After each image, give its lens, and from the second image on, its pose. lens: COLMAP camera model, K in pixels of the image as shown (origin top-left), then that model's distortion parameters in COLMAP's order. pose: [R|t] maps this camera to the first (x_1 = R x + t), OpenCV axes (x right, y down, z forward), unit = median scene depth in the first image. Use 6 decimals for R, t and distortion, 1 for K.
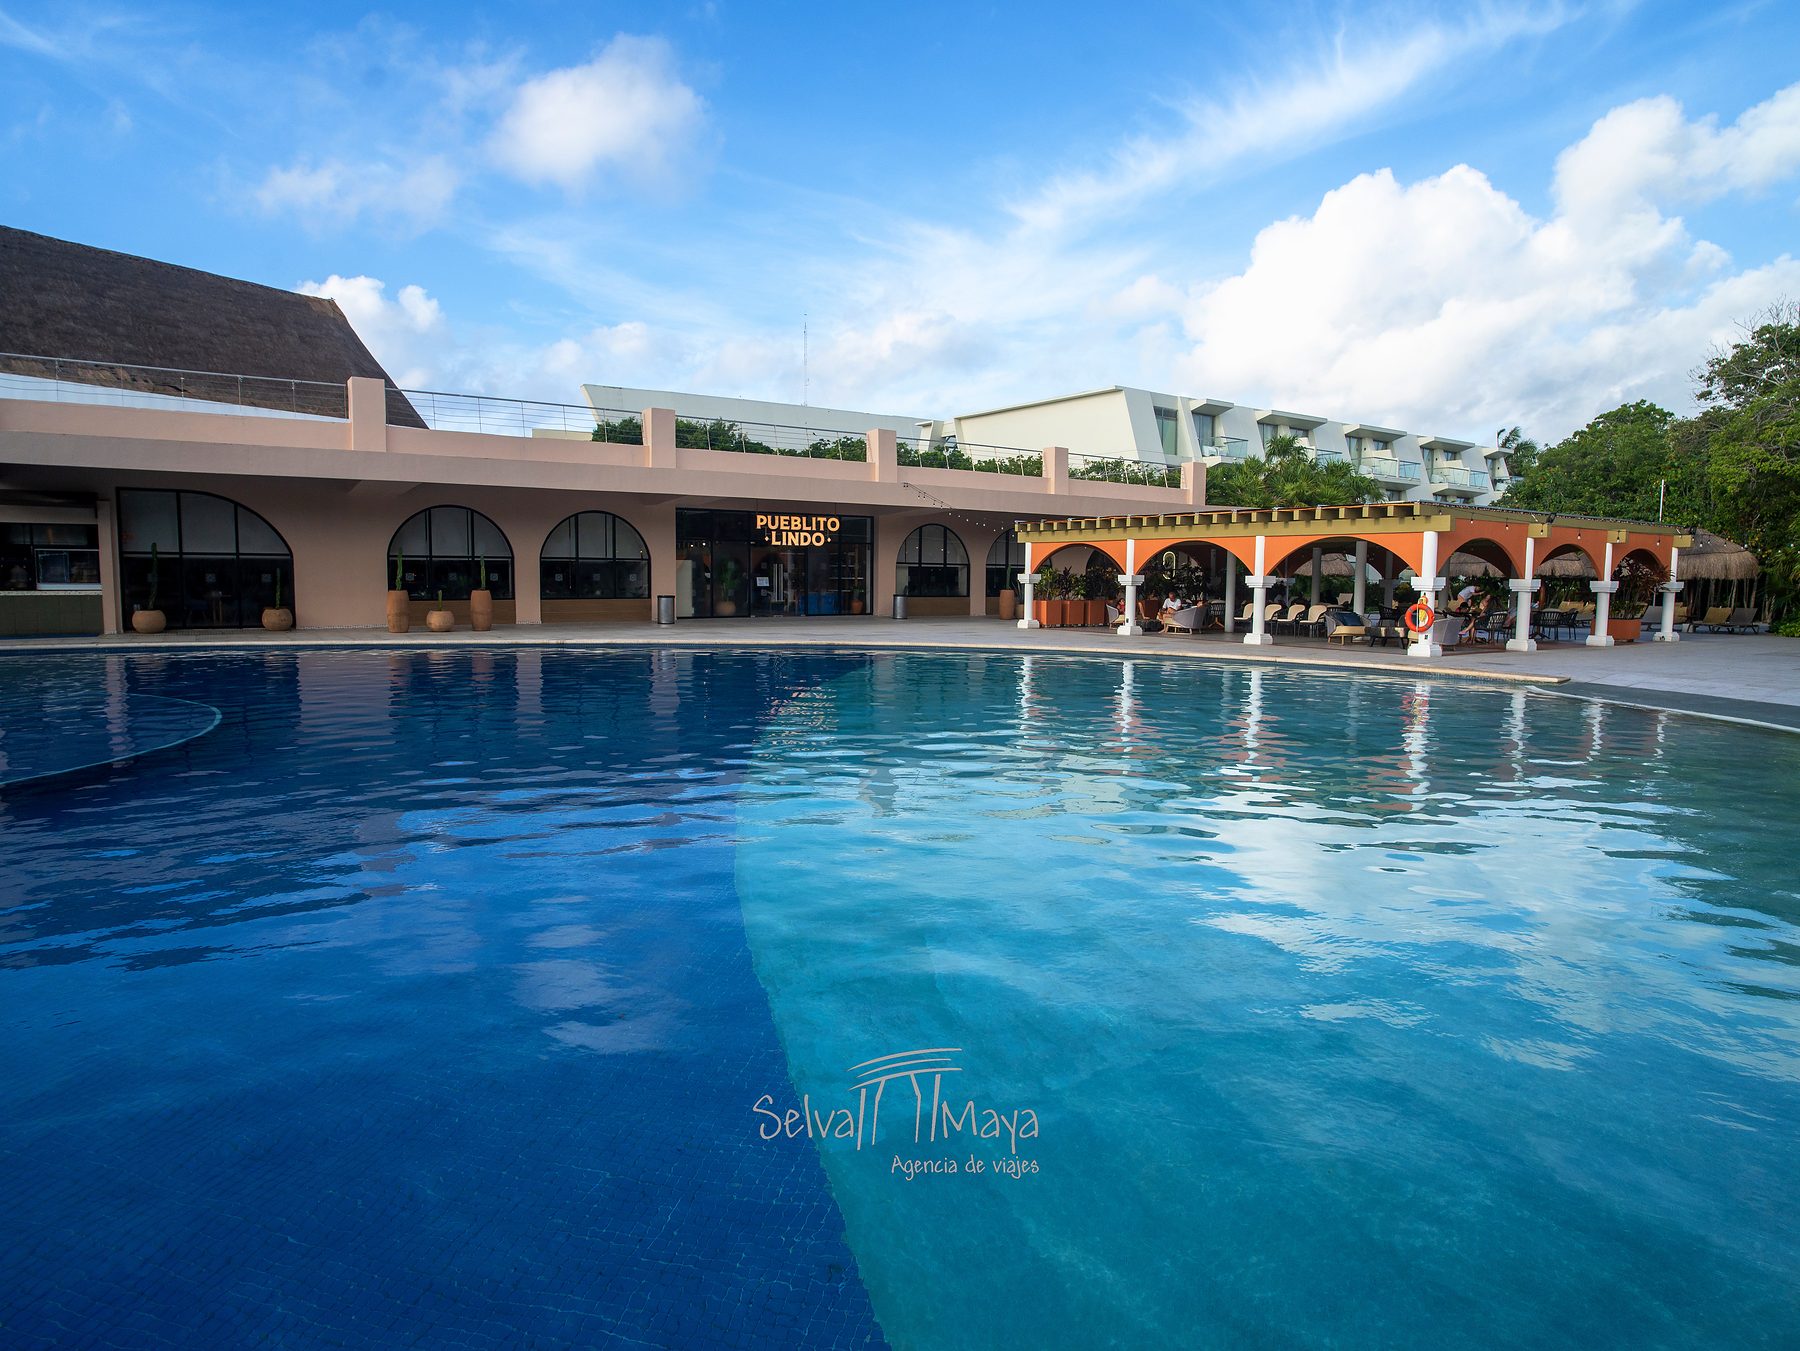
lens RADIAL K [[1069.6, 0, 900.0], [0, 1069.6, 675.5], [0, 0, 1]] dist [-0.027661, 0.002481]
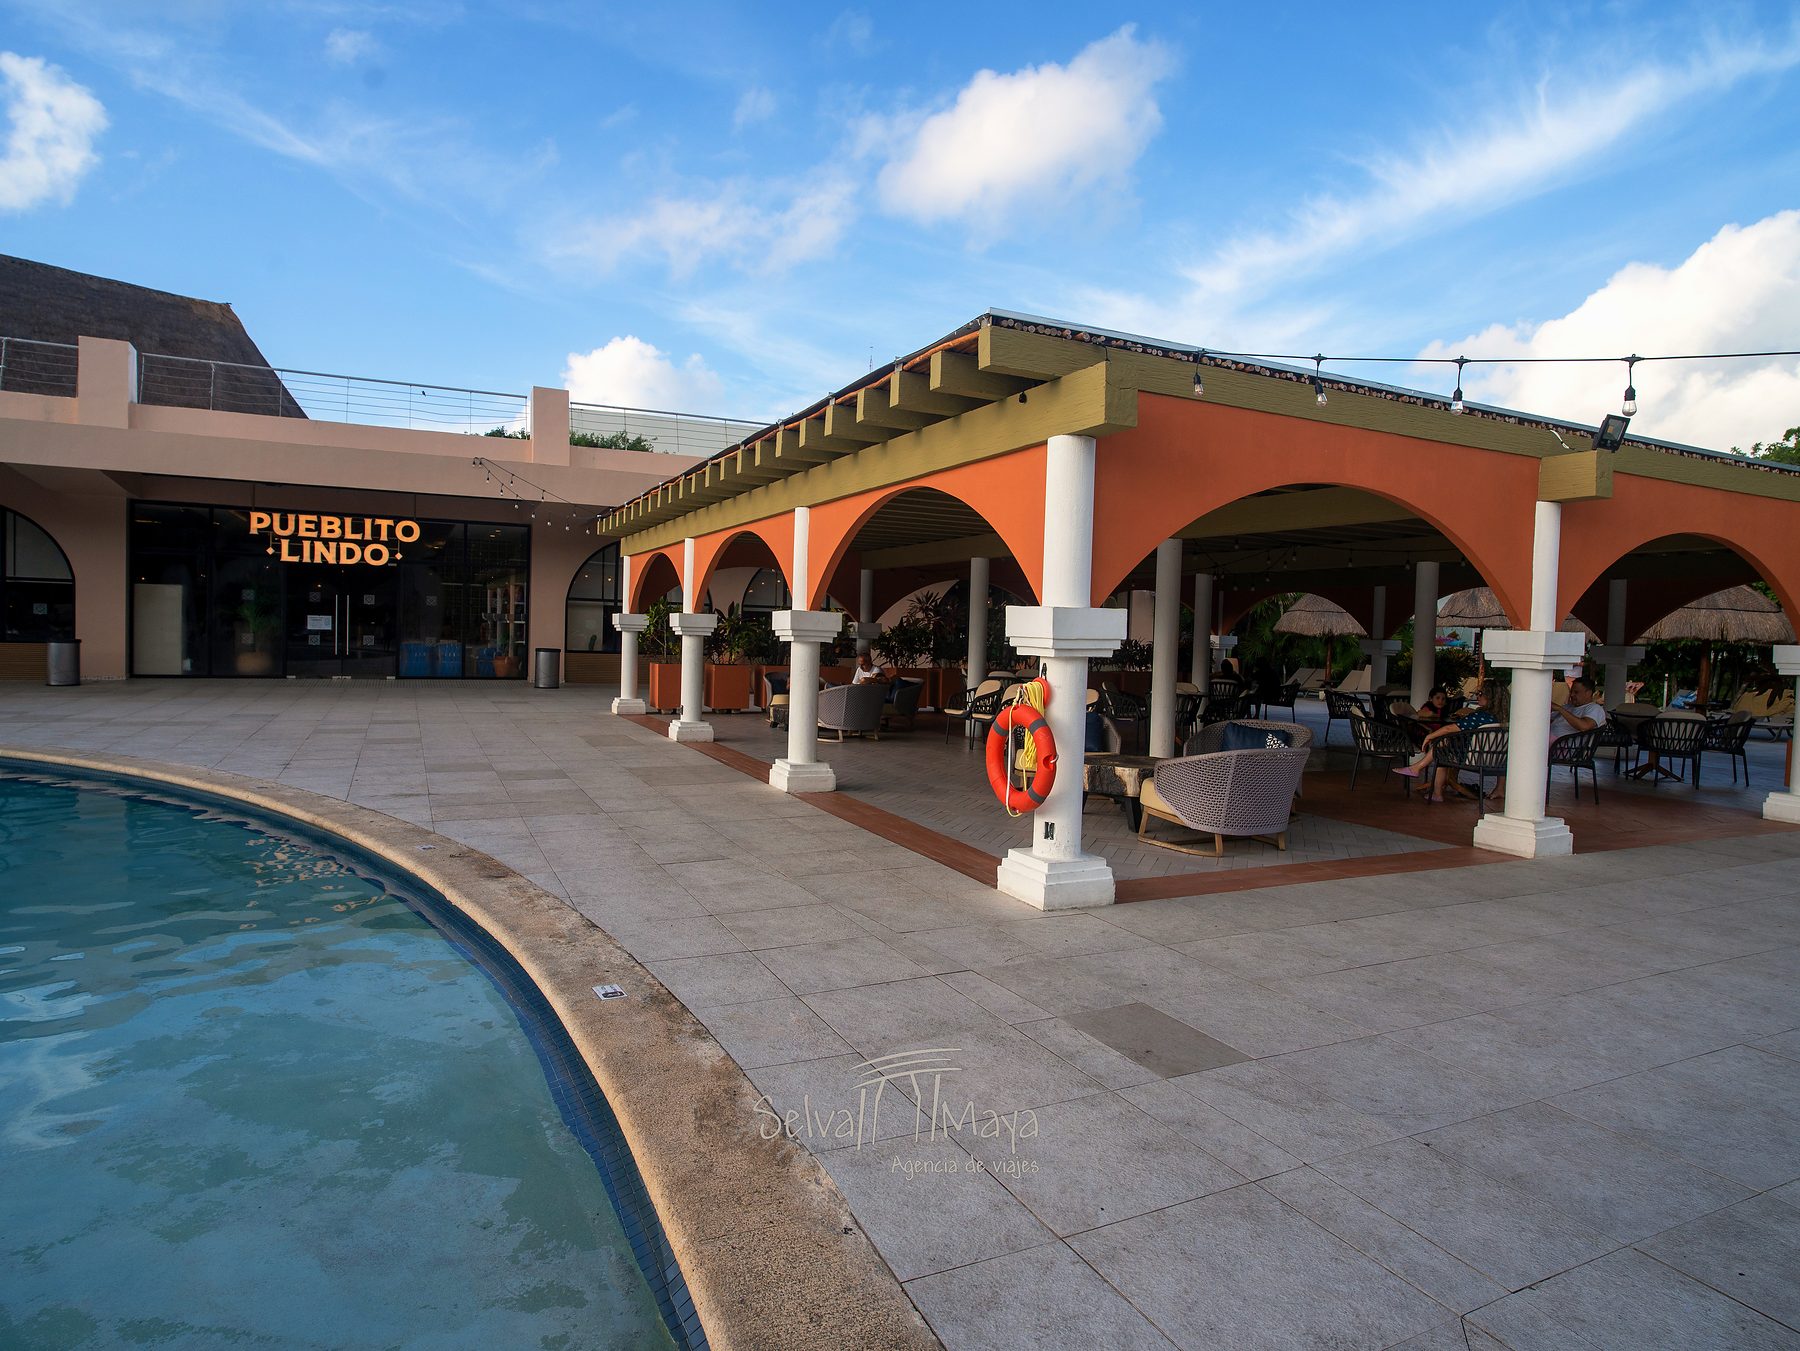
lens RADIAL K [[1033.9, 0, 933.4], [0, 1033.9, 677.2], [0, 0, 1]] dist [-0.016452, 0.001944]
pose [[0.988455, 0.027211, -0.149054, 0.327564], [-0.035400, 0.997990, -0.052569, -0.039013], [0.147324, 0.057239, 0.987431, 0.478307]]
